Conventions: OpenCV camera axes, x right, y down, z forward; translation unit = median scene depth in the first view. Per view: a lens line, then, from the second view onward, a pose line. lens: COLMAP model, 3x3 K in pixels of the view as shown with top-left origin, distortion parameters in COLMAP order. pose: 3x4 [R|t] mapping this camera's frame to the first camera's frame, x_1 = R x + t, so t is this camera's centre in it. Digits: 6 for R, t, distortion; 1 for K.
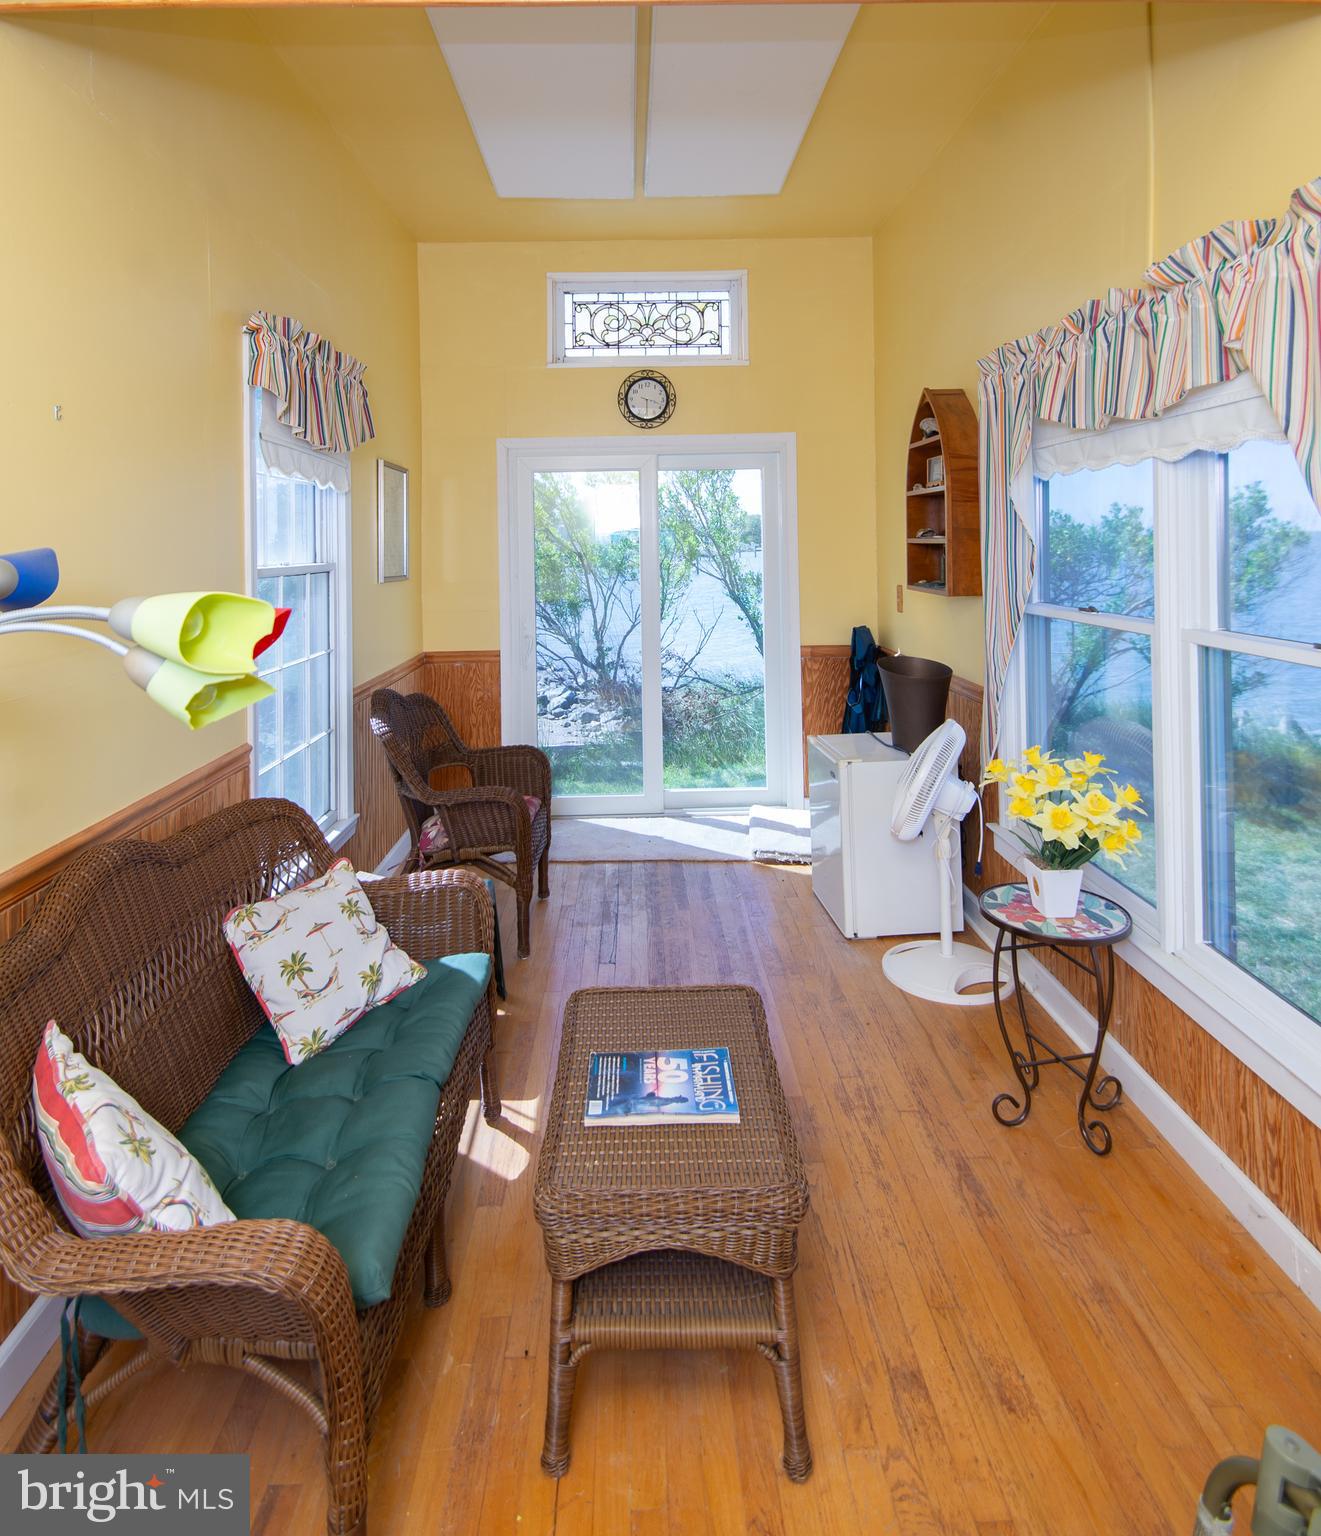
lens RADIAL K [[907.4, 0, 657.2], [0, 907.4, 530.8], [0, 0, 1]] dist [0.032828, -0.019497]
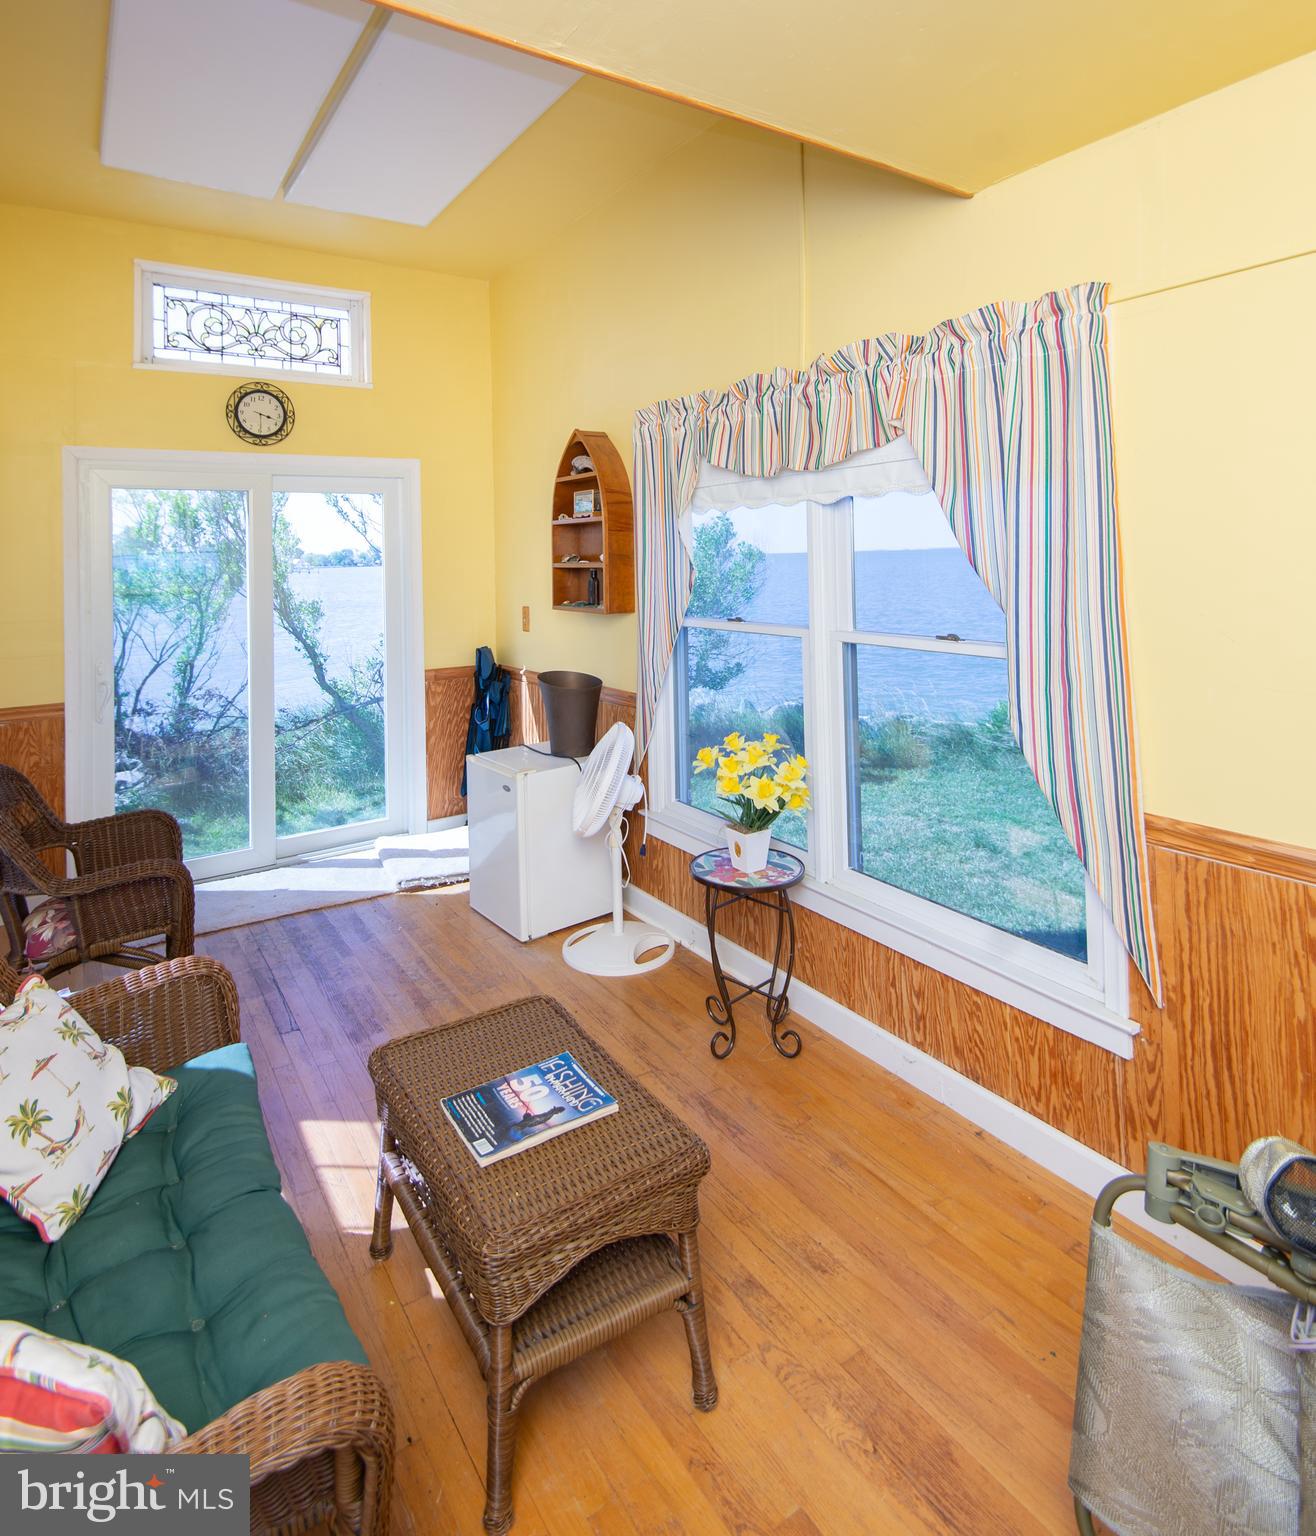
lens RADIAL K [[878.3, 0, 656.2], [0, 878.3, 531.3], [0, 0, 1]] dist [0.044756, -0.029989]
pose [[0.846485, 0.014170, 0.532224, -0.261180], [0.000469, 0.999625, -0.027362, -0.001568], [-0.532412, 0.023411, 0.846161, 0.048127]]
